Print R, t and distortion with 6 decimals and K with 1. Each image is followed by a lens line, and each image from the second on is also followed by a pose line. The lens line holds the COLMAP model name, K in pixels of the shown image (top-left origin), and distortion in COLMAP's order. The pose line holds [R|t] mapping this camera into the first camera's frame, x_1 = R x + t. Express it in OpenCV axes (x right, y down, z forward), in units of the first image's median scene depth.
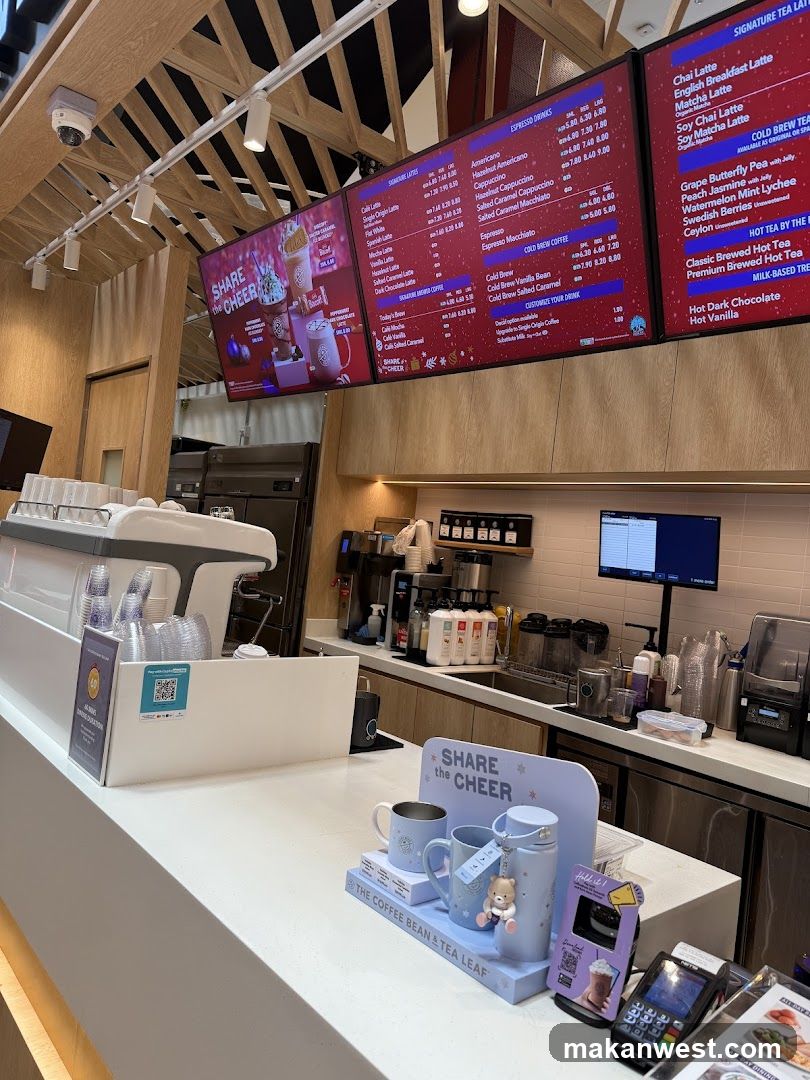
lens RADIAL K [[783.5, 0, 405.0], [0, 783.5, 540.0], [0, 0, 1]] dist [-0.004283, -0.001699]
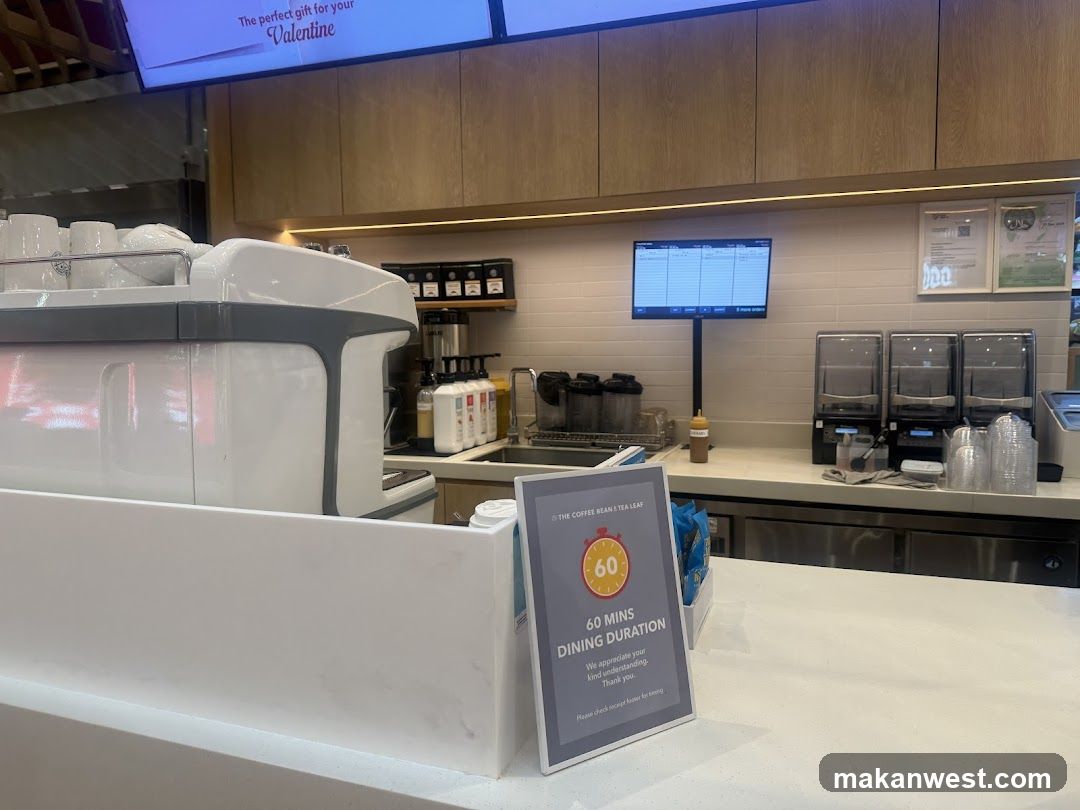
lens RADIAL K [[783.5, 0, 539.4], [0, 783.5, 424.6], [0, 0, 1]] dist [-0.004283, -0.001699]
pose [[0.864111, -0.167291, 0.474685, -0.256012], [0.099526, 0.981316, 0.164665, 0.006654], [-0.493362, -0.095045, 0.864616, 0.253574]]
